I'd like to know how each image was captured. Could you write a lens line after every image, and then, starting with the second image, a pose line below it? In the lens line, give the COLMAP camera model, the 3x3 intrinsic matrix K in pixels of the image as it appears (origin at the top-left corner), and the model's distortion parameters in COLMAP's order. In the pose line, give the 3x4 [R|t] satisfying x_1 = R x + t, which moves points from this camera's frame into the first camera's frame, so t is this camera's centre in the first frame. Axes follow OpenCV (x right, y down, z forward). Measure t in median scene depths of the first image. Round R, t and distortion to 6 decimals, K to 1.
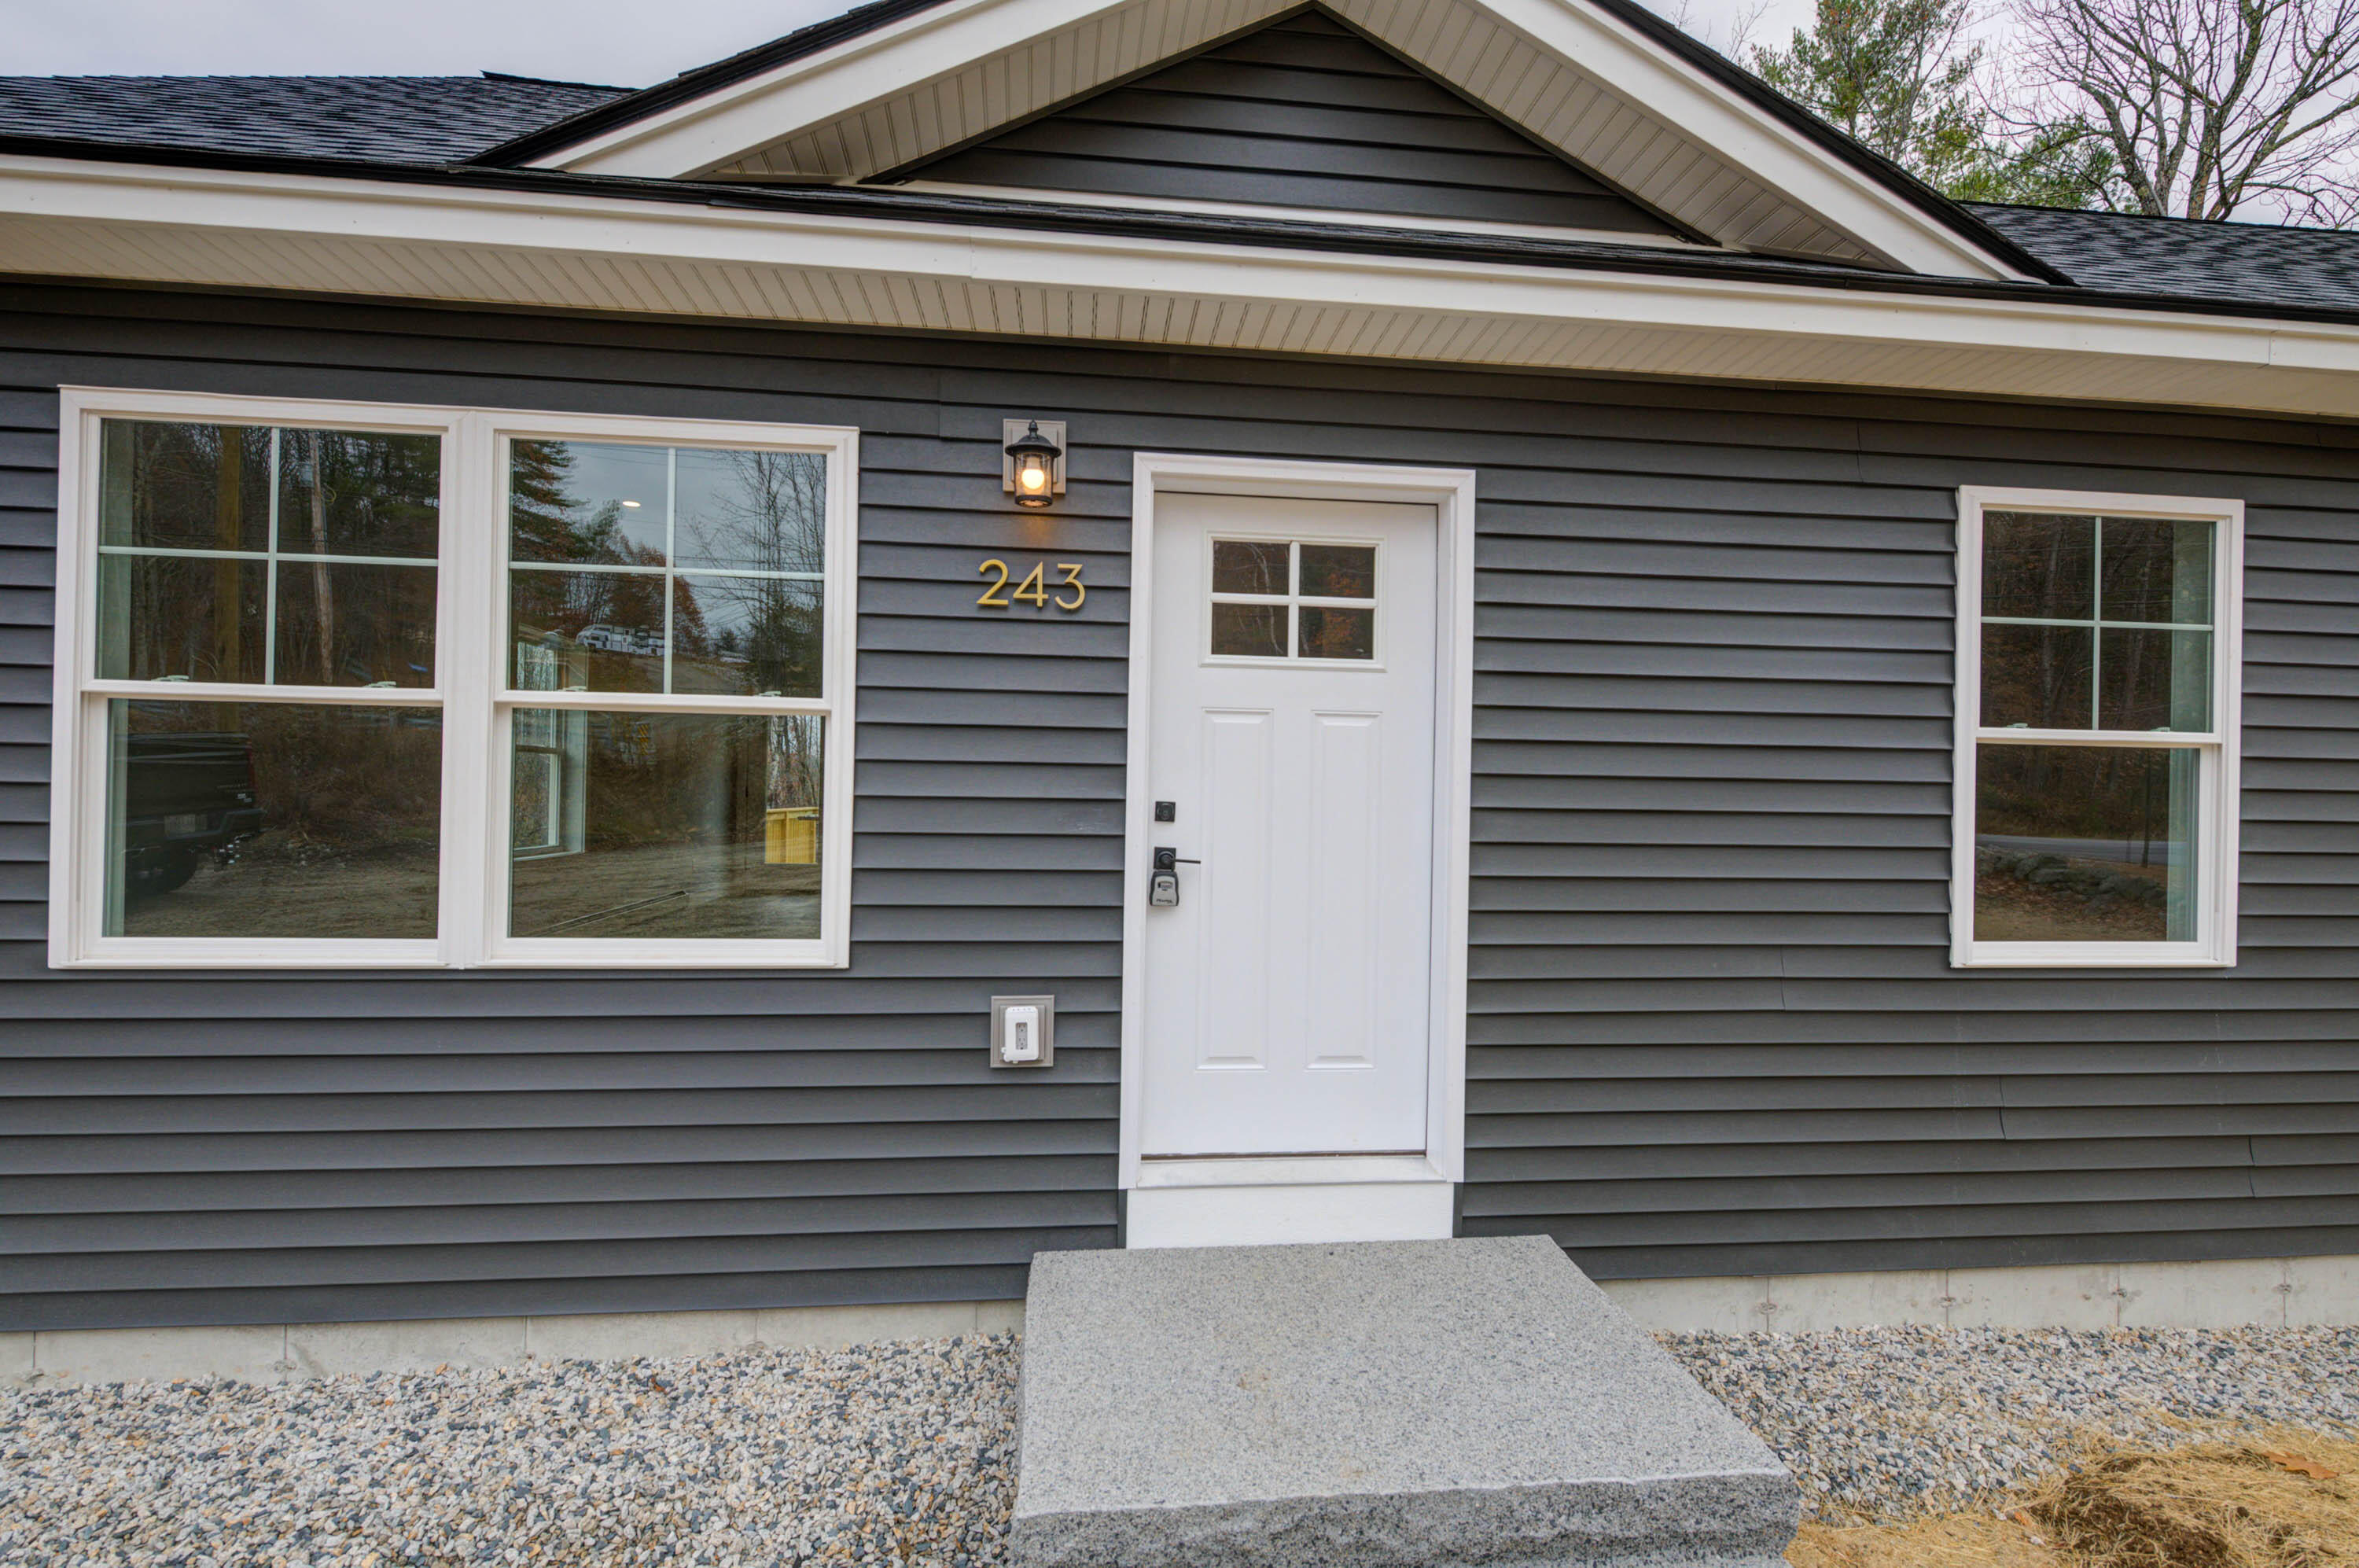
lens RADIAL K [[1057.4, 0, 1175.6], [0, 1057.4, 797.2], [0, 0, 1]] dist [0.004667, -0.003616]
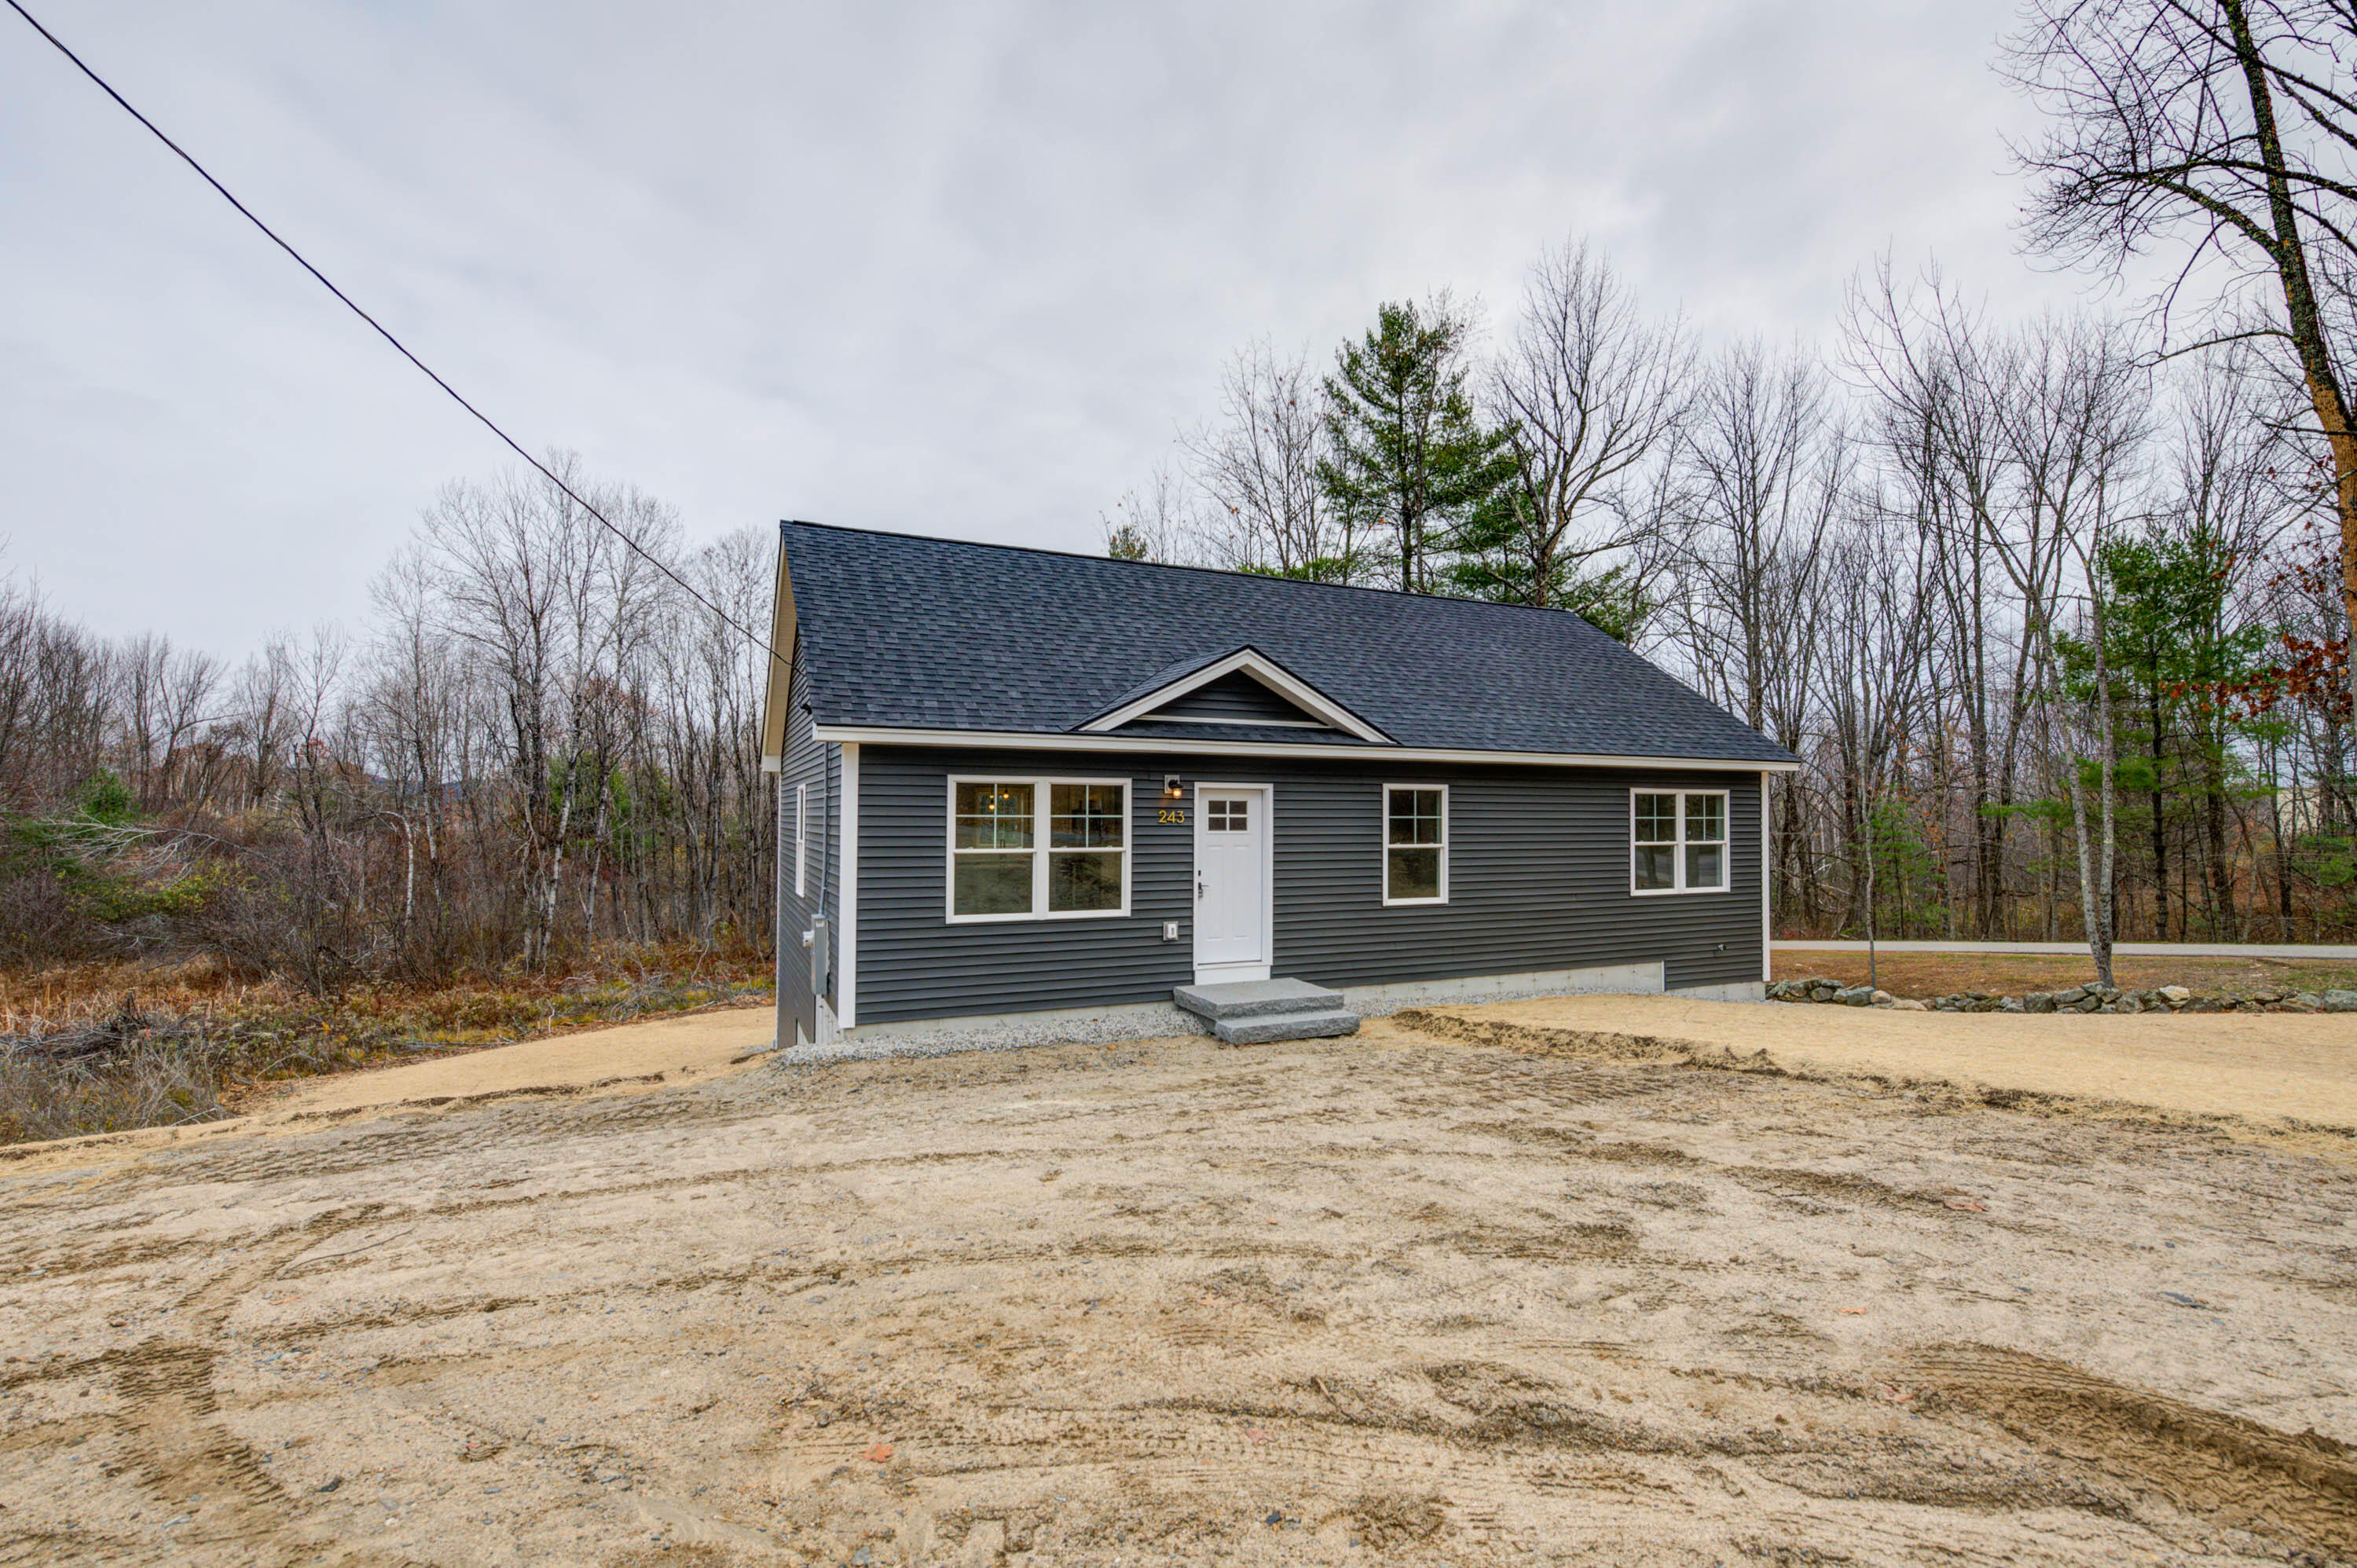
lens RADIAL K [[1056.4, 0, 1174.9], [0, 1056.4, 785.2], [0, 0, 1]] dist [0.004667, -0.003616]
pose [[0.946901, -0.004068, 0.321499, -1.287094], [0.011830, 0.999684, -0.022194, -0.214428], [-0.321307, 0.024819, 0.946650, -2.528742]]
